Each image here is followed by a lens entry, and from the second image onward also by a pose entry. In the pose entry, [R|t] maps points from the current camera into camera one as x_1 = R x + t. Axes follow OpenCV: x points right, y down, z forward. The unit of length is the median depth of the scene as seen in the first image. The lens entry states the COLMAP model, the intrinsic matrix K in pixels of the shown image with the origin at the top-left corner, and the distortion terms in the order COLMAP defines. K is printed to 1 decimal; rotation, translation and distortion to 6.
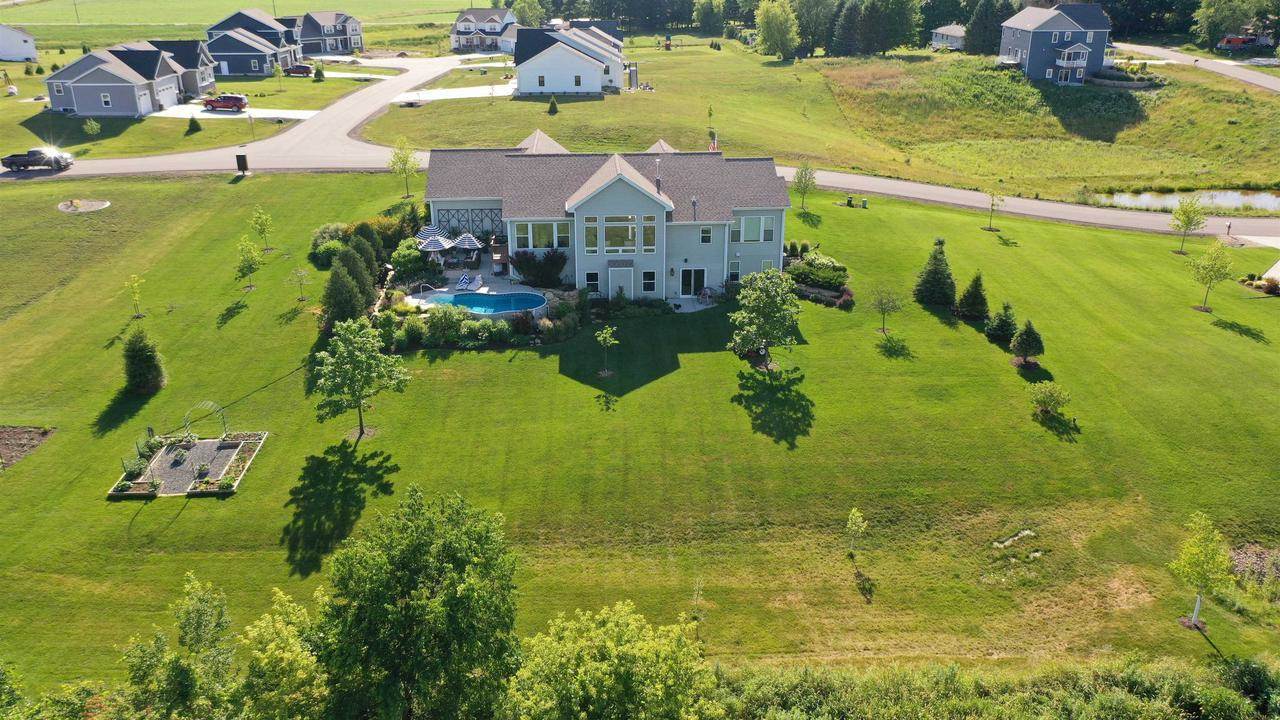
lens RADIAL K [[1025.0, 0, 640.0], [0, 1025.0, 360.0], [0, 0, 1]] dist [0.005172, -0.000758]
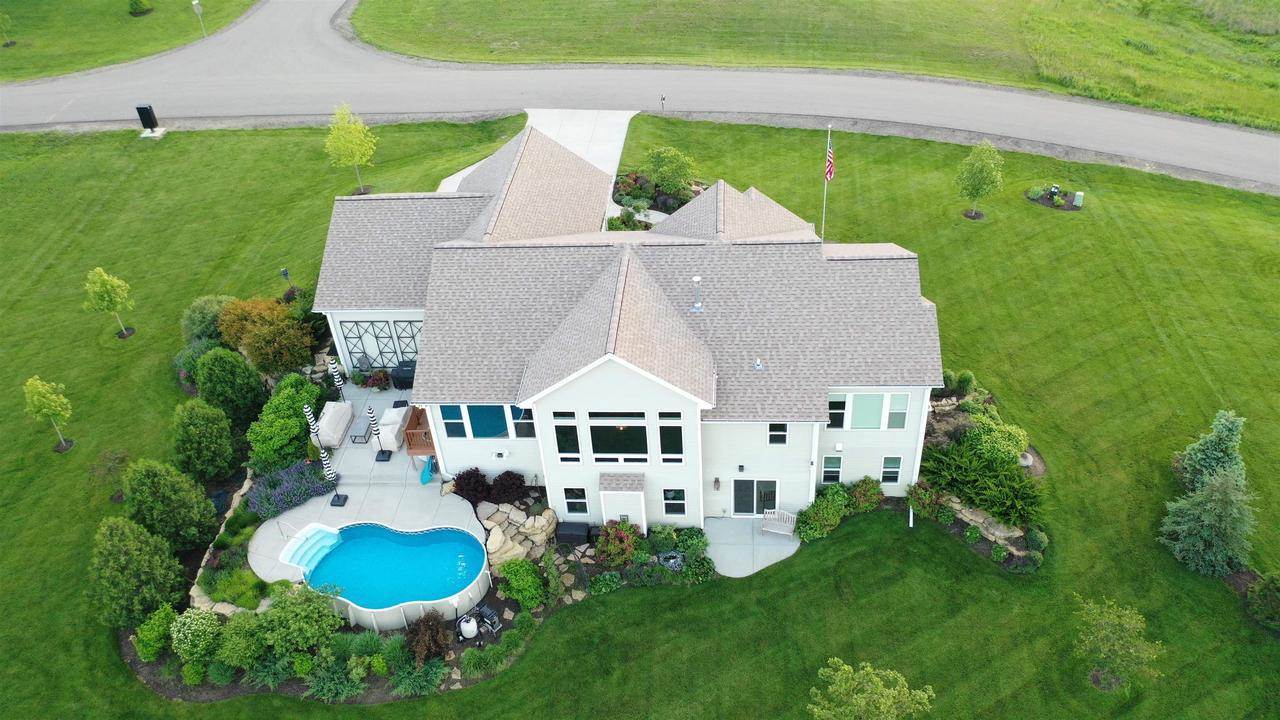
lens RADIAL K [[1025.0, 0, 640.0], [0, 1025.0, 360.0], [0, 0, 1]] dist [0.005172, -0.000758]
pose [[0.988727, 0.036961, -0.145097, 0.069412], [0.002849, 0.964234, 0.265036, -0.303288], [0.149703, -0.262461, 0.953259, 0.478038]]
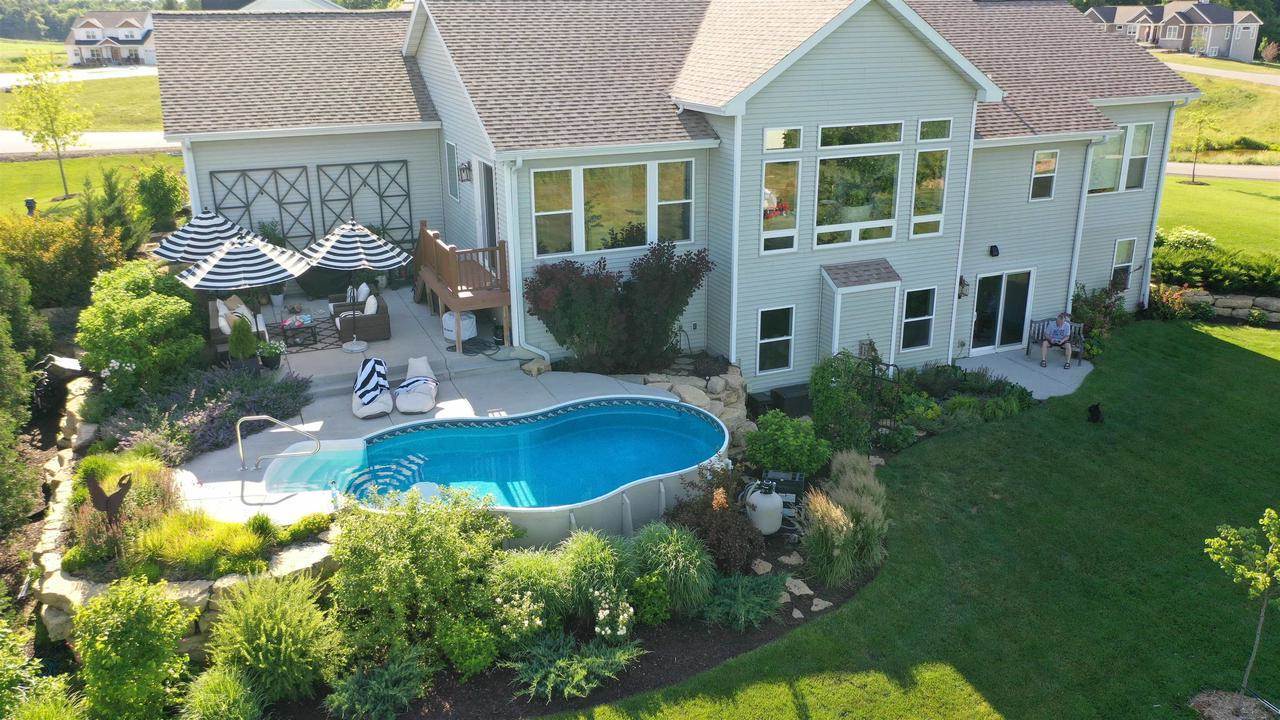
lens RADIAL K [[1025.0, 0, 640.0], [0, 1025.0, 360.0], [0, 0, 1]] dist [0.005172, -0.000758]
pose [[0.943246, -0.114688, 0.311662, -0.189249], [0.131108, 0.990846, -0.032178, -0.064273], [-0.305119, 0.071213, 0.949648, 0.703139]]
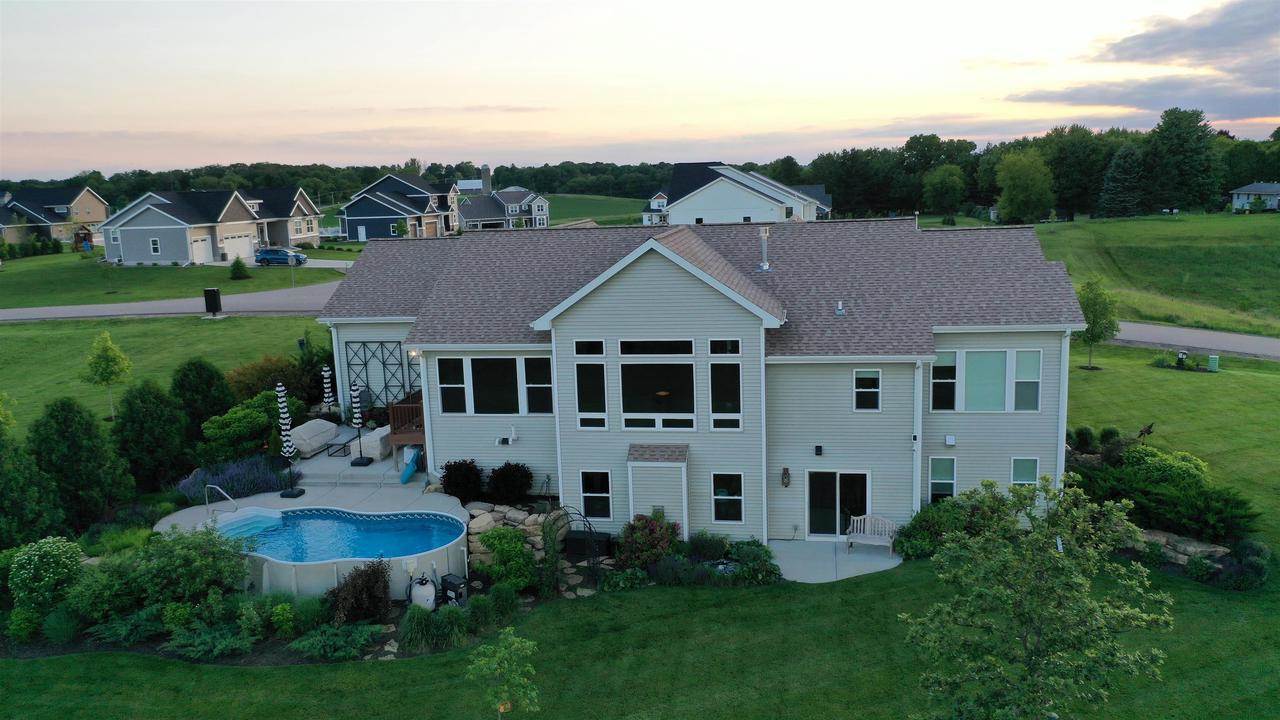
lens RADIAL K [[1025.0, 0, 640.0], [0, 1025.0, 360.0], [0, 0, 1]] dist [0.005172, -0.000758]
pose [[0.972834, 0.007562, -0.231381, 0.070628], [-0.054308, 0.979031, -0.196339, -0.047468], [0.225044, 0.203571, 0.952845, 0.581612]]
